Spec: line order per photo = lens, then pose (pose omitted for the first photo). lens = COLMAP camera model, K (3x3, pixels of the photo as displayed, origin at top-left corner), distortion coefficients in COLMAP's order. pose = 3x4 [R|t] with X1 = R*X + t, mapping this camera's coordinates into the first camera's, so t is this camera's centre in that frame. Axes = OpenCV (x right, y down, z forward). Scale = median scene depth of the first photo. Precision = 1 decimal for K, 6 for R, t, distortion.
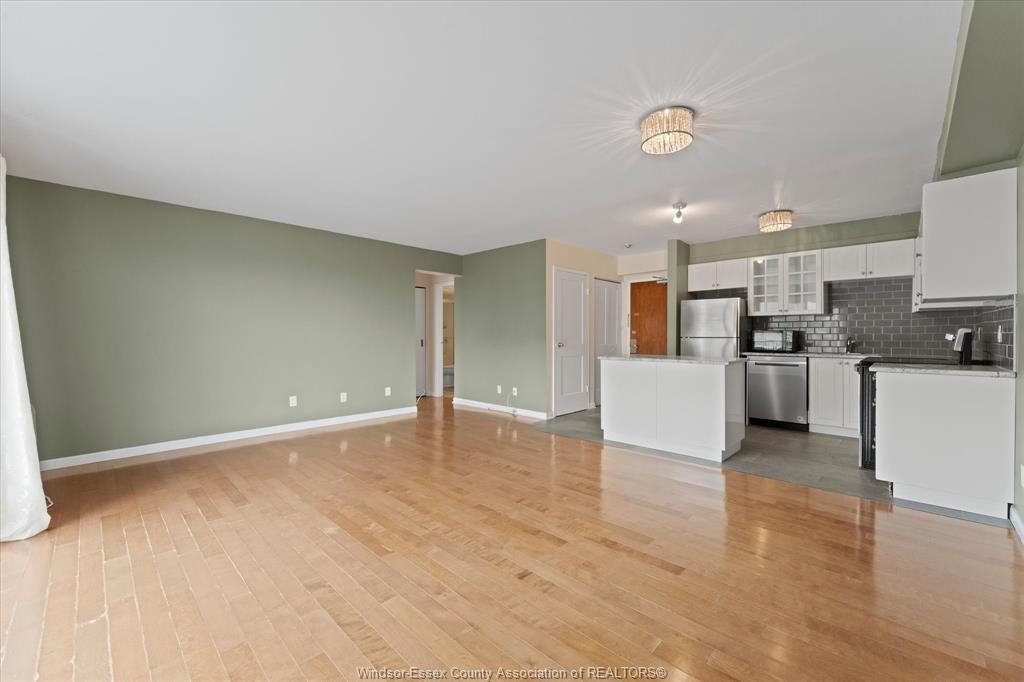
lens RADIAL K [[412.7, 0, 508.9], [0, 412.7, 338.3], [0, 0, 1]] dist [0.001802, -0.001066]
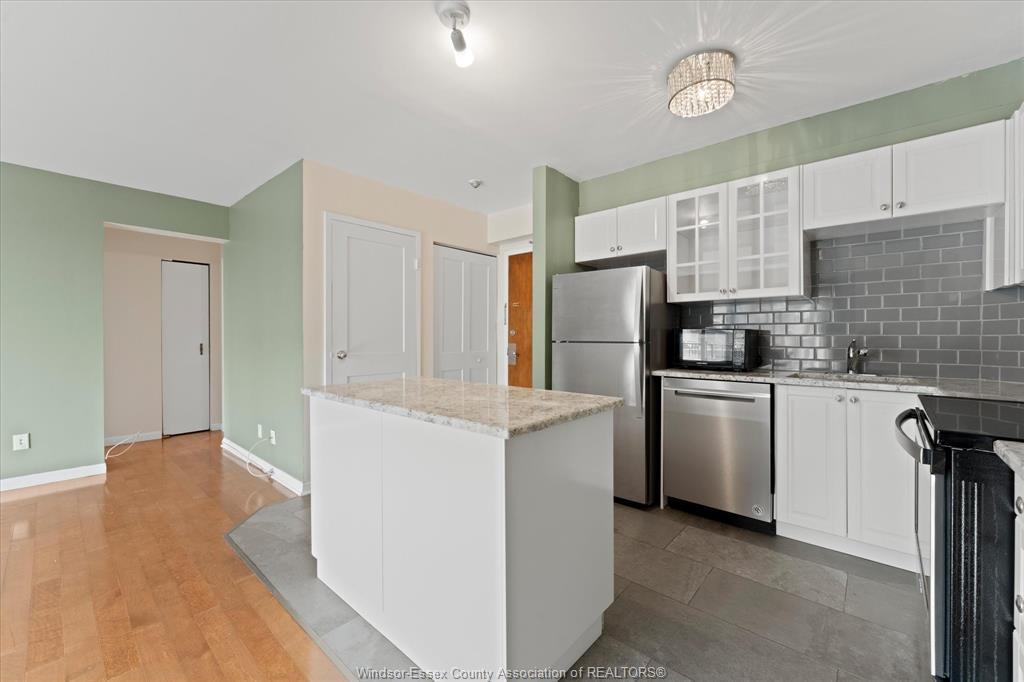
lens RADIAL K [[412.7, 0, 510.0], [0, 412.7, 336.3], [0, 0, 1]] dist [0.001802, -0.001066]
pose [[0.999016, 0.000087, 0.044353, 0.358597], [0.000194, 0.999980, -0.006337, -0.006324], [-0.044352, 0.006339, 0.998996, 0.481521]]
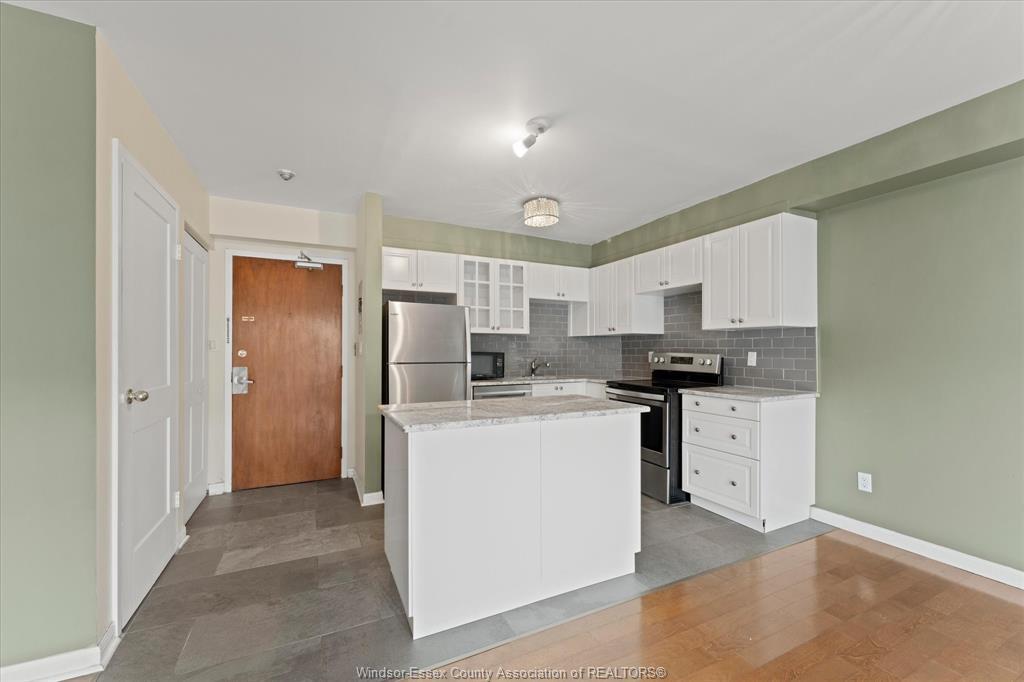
lens RADIAL K [[412.7, 0, 511.9], [0, 412.7, 349.3], [0, 0, 1]] dist [0.001802, -0.001066]
pose [[0.336467, 0.005516, 0.941679, -0.086598], [0.006098, 0.999949, -0.008036, -0.017851], [-0.941675, 0.008447, 0.336417, 0.680684]]
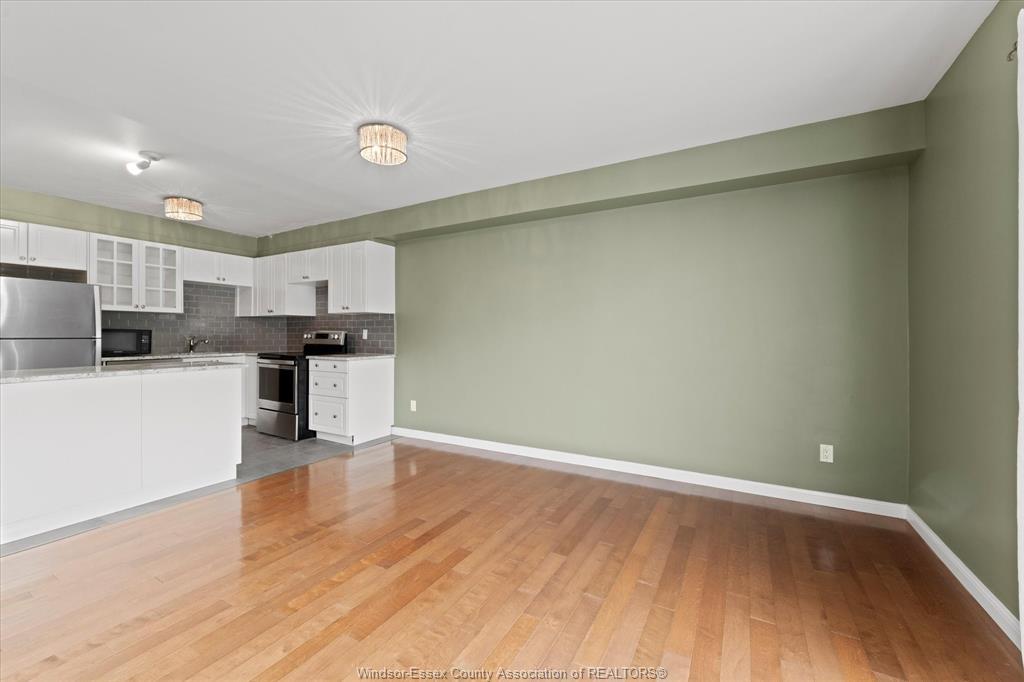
lens RADIAL K [[412.7, 0, 511.9], [0, 412.7, 331.8], [0, 0, 1]] dist [0.001802, -0.001066]
pose [[-0.253337, 0.007759, 0.967347, -0.351861], [0.007516, 0.999953, -0.006052, -0.003435], [-0.967349, 0.005738, -0.253383, 0.459160]]
